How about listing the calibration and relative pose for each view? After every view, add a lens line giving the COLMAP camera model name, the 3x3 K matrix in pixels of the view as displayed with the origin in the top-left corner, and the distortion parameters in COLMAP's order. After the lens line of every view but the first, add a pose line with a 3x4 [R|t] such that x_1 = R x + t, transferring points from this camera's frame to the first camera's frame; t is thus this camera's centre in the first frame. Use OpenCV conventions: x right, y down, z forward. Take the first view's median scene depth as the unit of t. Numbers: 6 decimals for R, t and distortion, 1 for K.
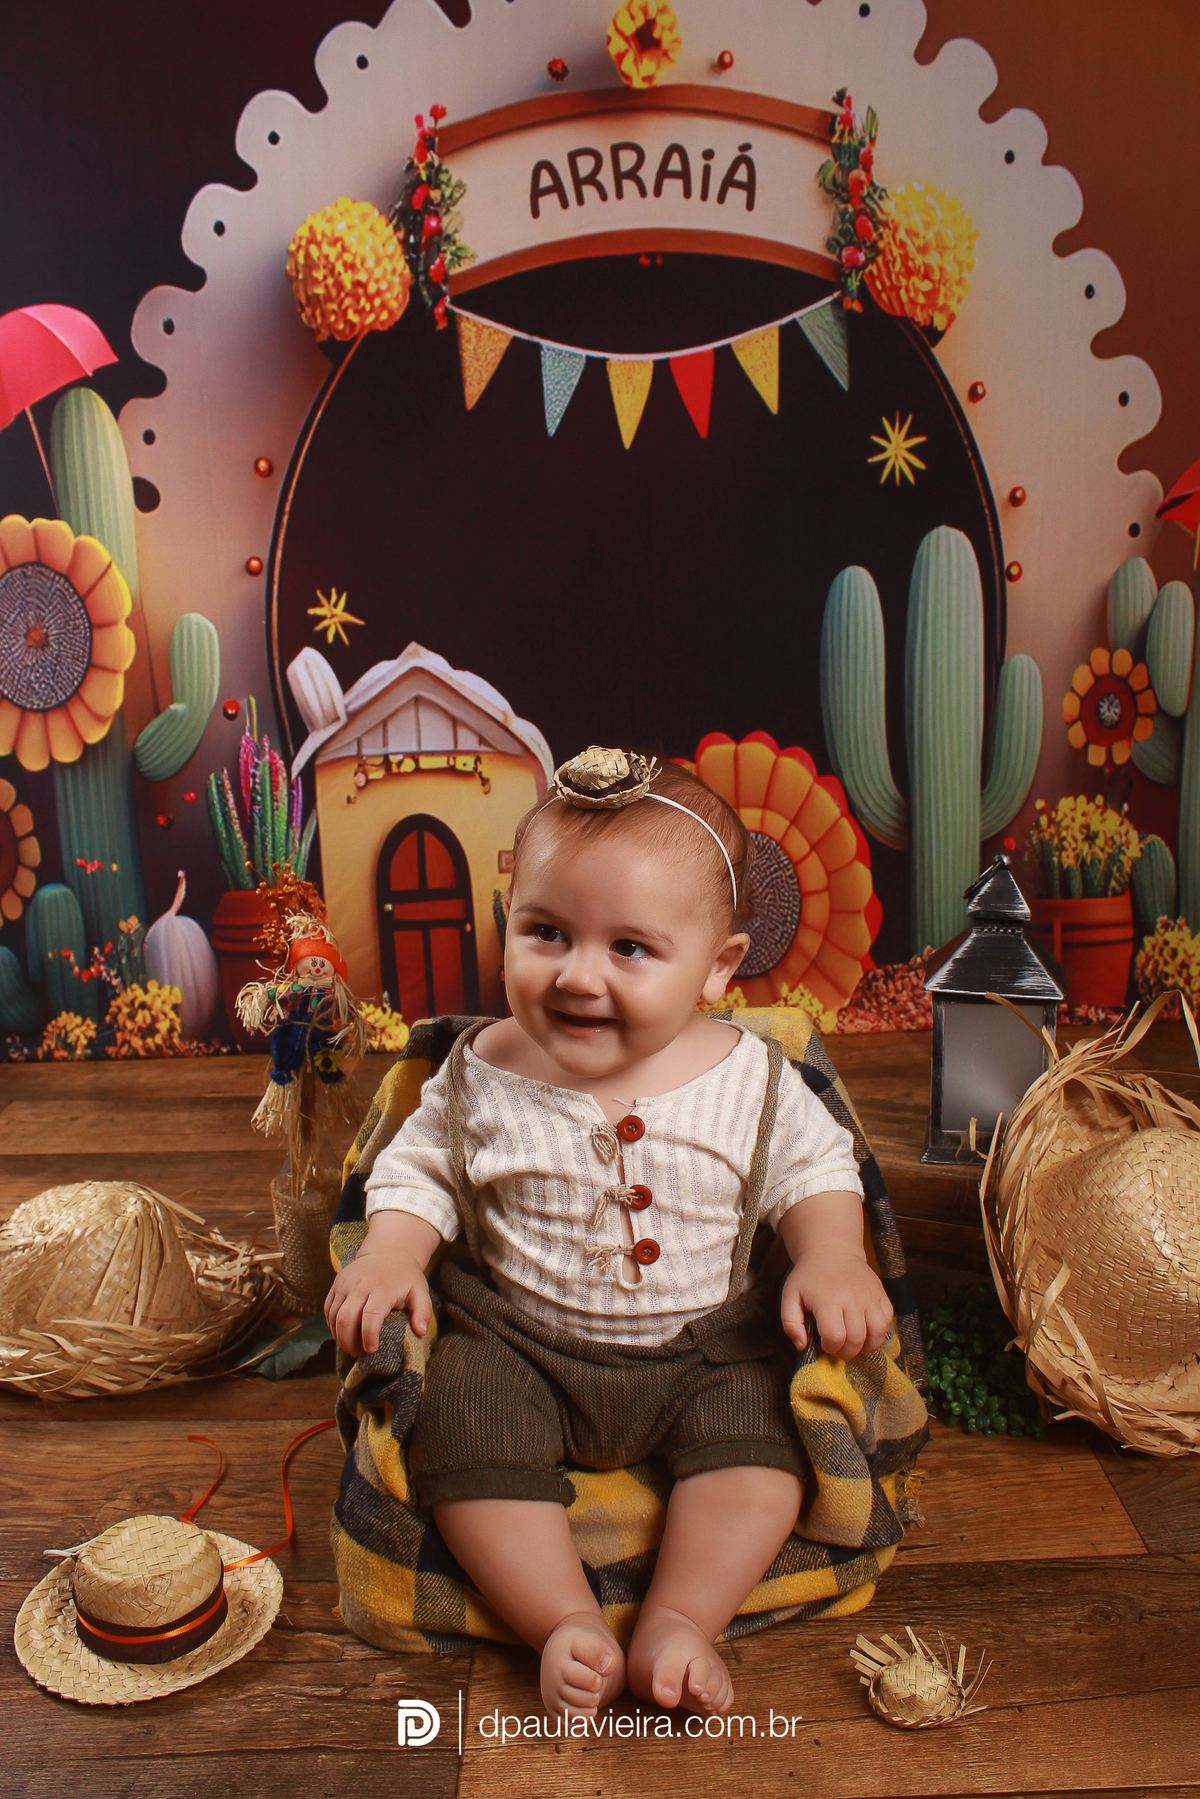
lens RADIAL K [[1584.7, 0, 607.5], [0, 1584.7, 958.5], [0, 0, 1]] dist [-0.184171, 0.146601]
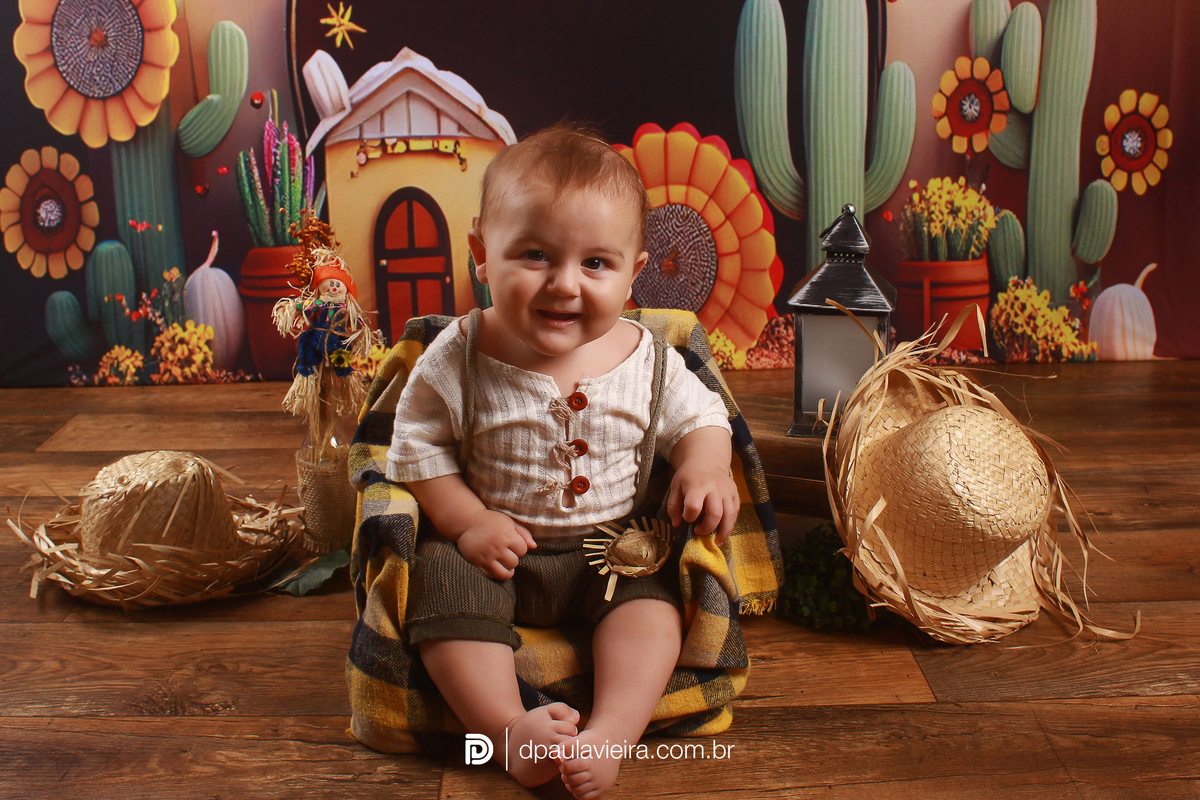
lens RADIAL K [[1420.4, 0, 579.8], [0, 1420.4, 356.9], [0, 0, 1]] dist [-0.128934, 0.079157]
pose [[0.999934, 0.010011, 0.005617, 0.009604], [-0.010068, 0.999897, 0.010215, 0.029749], [-0.005515, -0.010271, 0.999932, -0.113683]]
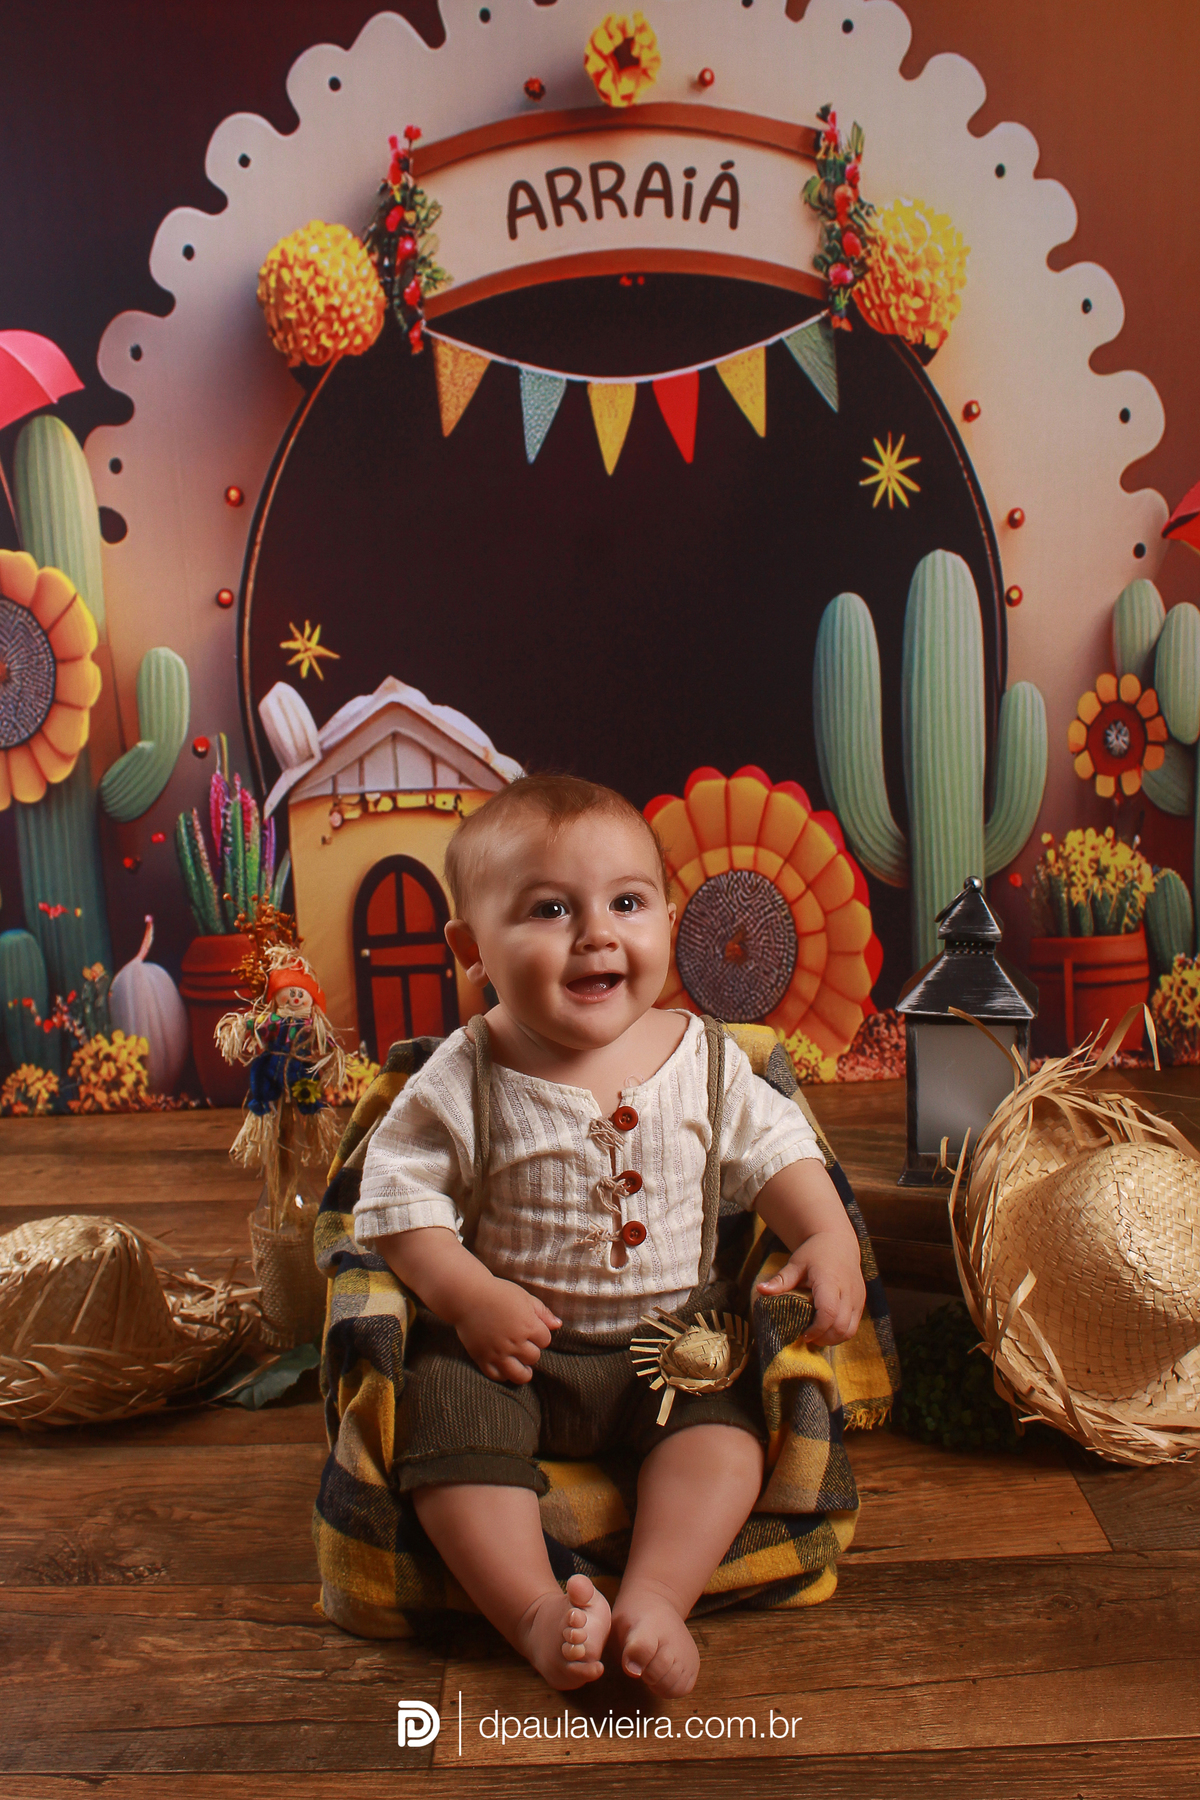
lens RADIAL K [[1782.0, 0, 598.4], [0, 1782.0, 944.1], [0, 0, 1]] dist [-0.163987, 0.139774]
pose [[0.999942, -0.008471, -0.006638, 0.009869], [0.008135, 0.998765, -0.049004, 0.017030], [0.007045, 0.048947, 0.998777, -0.077727]]
